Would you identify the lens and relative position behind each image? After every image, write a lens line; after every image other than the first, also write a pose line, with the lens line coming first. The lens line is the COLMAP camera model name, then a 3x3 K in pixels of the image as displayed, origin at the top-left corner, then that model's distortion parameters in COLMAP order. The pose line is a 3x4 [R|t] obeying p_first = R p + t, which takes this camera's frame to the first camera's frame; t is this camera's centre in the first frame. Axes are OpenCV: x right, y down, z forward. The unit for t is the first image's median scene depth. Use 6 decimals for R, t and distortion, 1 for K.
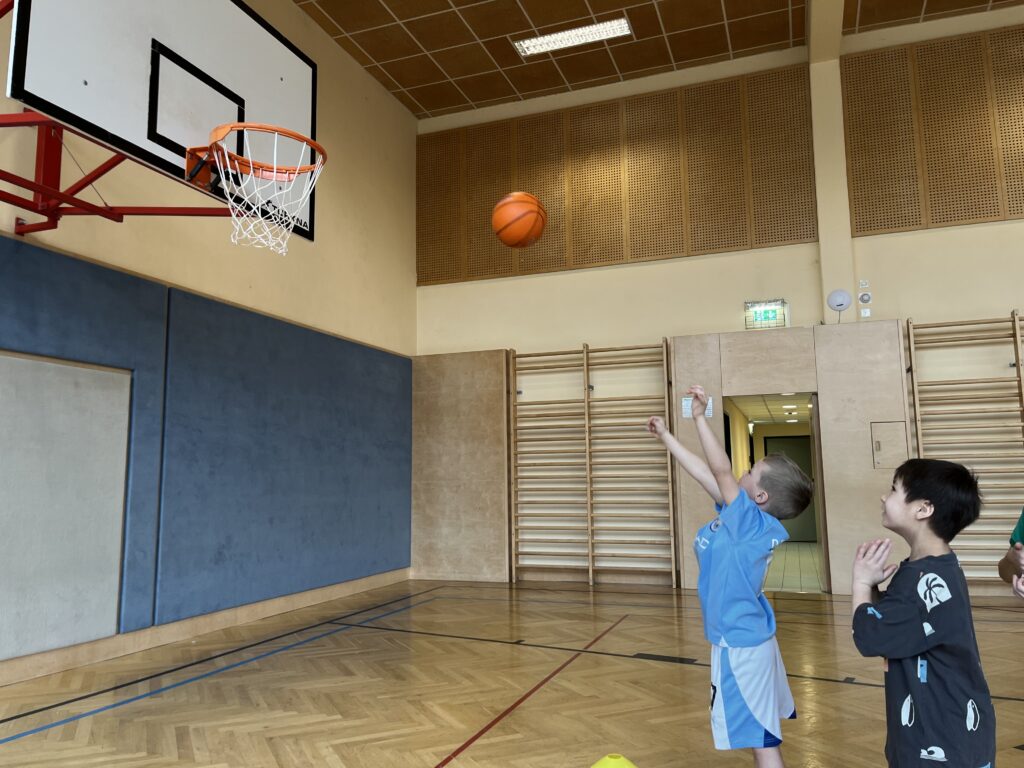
lens RADIAL K [[778.2, 0, 506.7], [0, 778.2, 382.7], [0, 0, 1]] dist [0.054461, -0.071191]
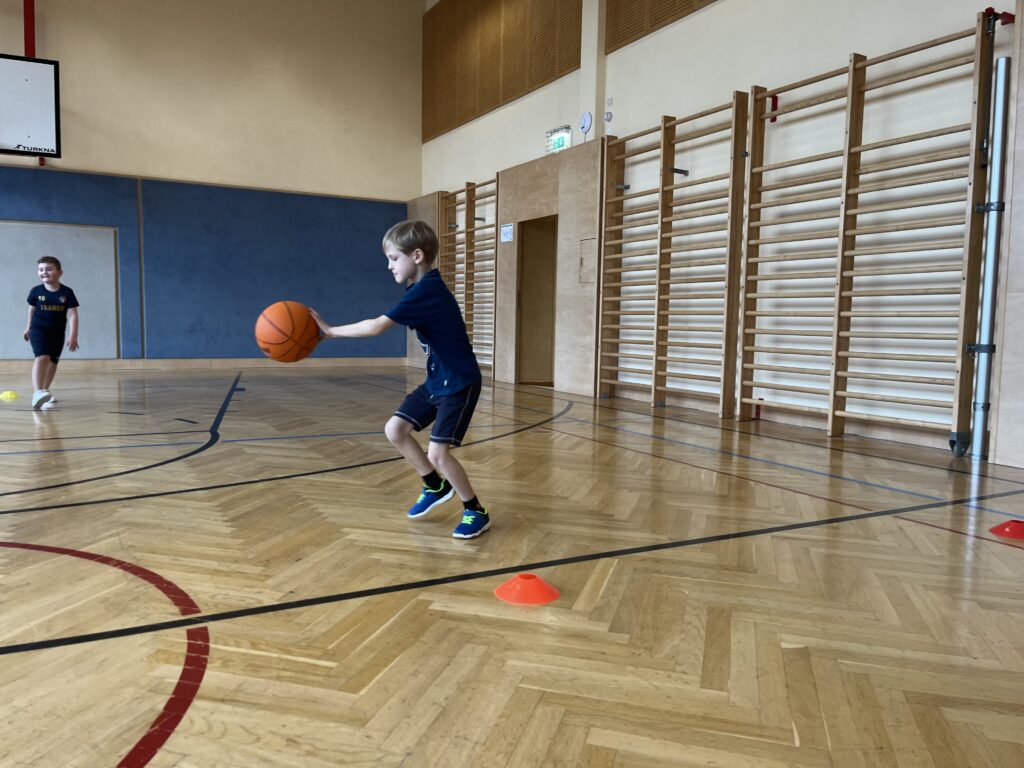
lens RADIAL K [[778.2, 0, 502.8], [0, 778.2, 385.9], [0, 0, 1]] dist [0.054461, -0.071191]
pose [[0.755161, 0.081008, -0.650515, 1.061932], [0.054402, 0.981168, 0.185337, 0.042420], [0.653278, -0.175348, 0.736533, 0.087797]]
